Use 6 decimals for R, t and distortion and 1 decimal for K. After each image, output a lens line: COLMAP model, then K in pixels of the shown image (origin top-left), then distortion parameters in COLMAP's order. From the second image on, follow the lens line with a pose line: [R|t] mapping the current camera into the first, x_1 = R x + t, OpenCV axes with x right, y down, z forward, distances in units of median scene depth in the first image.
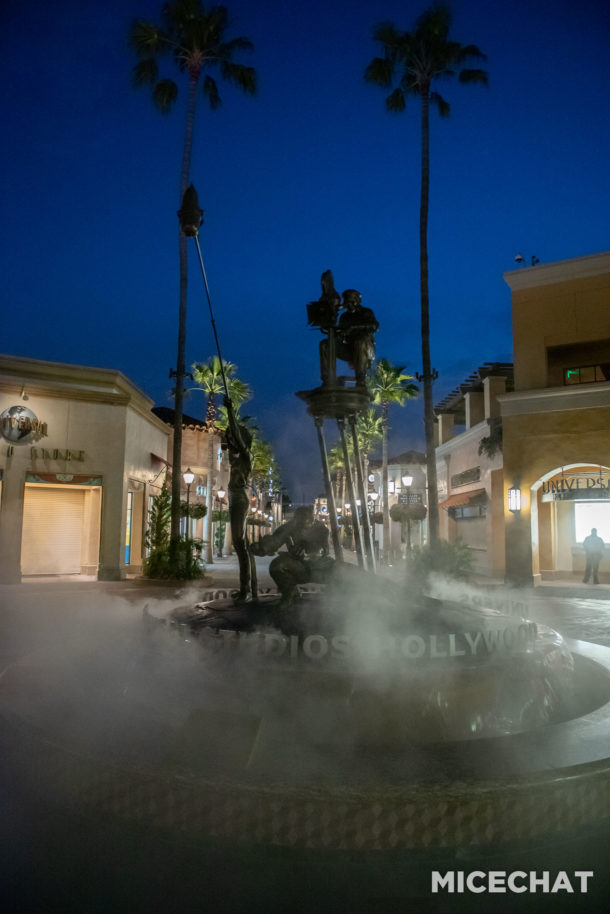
lens RADIAL K [[636.4, 0, 305.0], [0, 636.4, 457.0], [0, 0, 1]] dist [-0.066428, -0.000241]
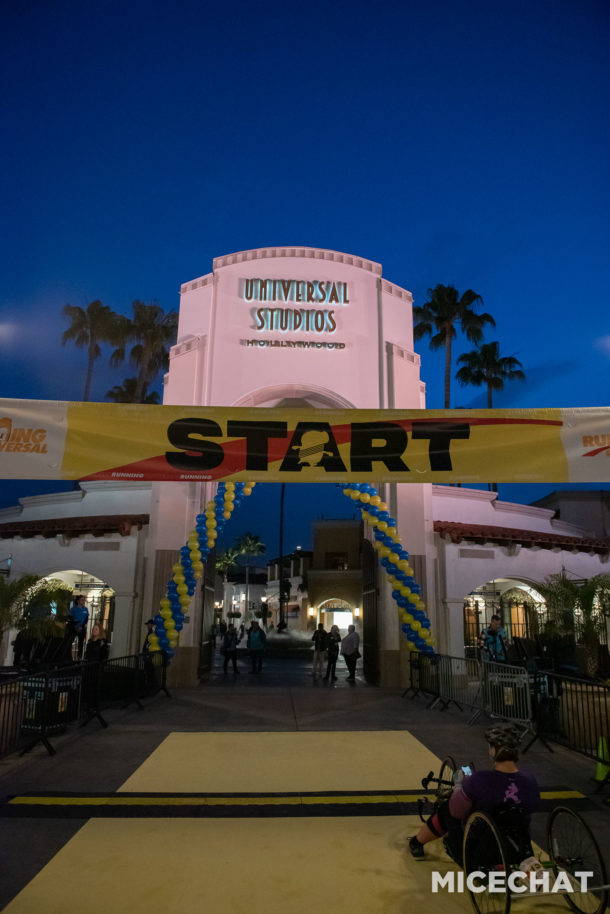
lens RADIAL K [[636.4, 0, 305.0], [0, 636.4, 457.0], [0, 0, 1]] dist [-0.066428, -0.000241]
pose [[0.948402, 0.082213, 0.306227, -0.494258], [-0.040947, 0.989470, -0.138828, -0.178823], [-0.314416, 0.119126, 0.941781, -1.386483]]
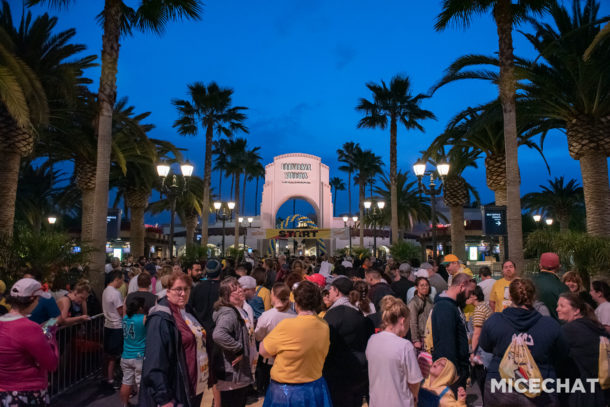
lens RADIAL K [[424.7, 0, 305.0], [0, 424.7, 203.5], [0, 0, 1]] dist [-0.066428, -0.000241]
pose [[0.952145, 0.030289, 0.304142, -0.903438], [-0.029179, 0.999541, -0.008196, -0.346943], [-0.304251, -0.001071, 0.952591, -2.772805]]
